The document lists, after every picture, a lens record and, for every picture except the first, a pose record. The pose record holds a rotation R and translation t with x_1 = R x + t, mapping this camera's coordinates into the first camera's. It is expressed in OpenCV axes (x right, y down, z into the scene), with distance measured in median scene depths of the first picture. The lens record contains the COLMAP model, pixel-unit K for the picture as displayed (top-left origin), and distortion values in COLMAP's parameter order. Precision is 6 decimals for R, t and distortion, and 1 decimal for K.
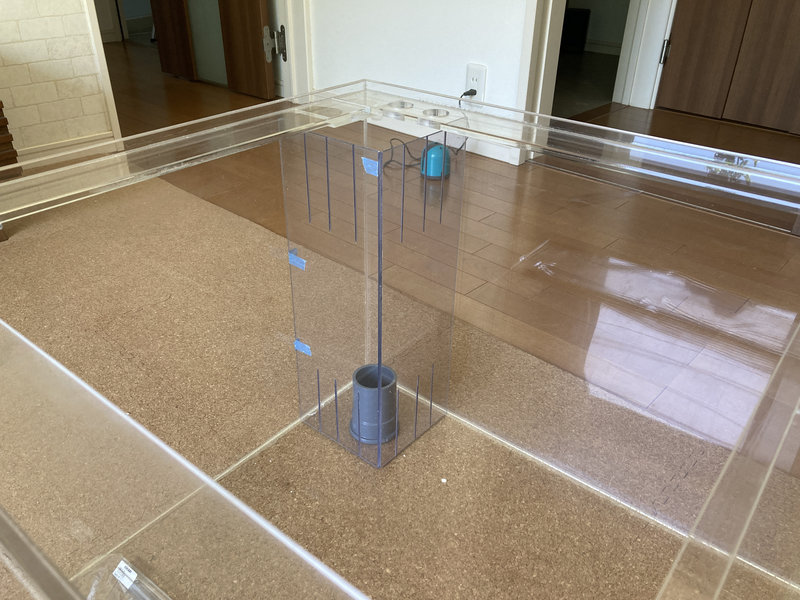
lens RADIAL K [[647.0, 0, 396.4], [0, 647.0, 303.2], [0, 0, 1]] dist [0.005637, -0.020550]
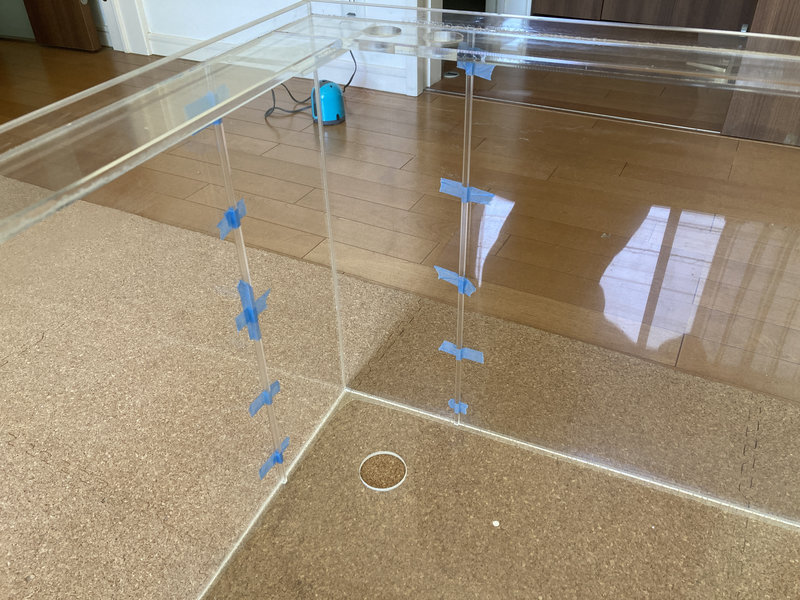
lens RADIAL K [[647.0, 0, 395.4], [0, 647.0, 300.2], [0, 0, 1]] dist [0.005637, -0.020550]
pose [[0.962736, -0.183737, 0.198445, -0.082109], [0.164617, 0.980313, 0.109030, -0.051605], [-0.214571, -0.072300, 0.974029, 0.160850]]
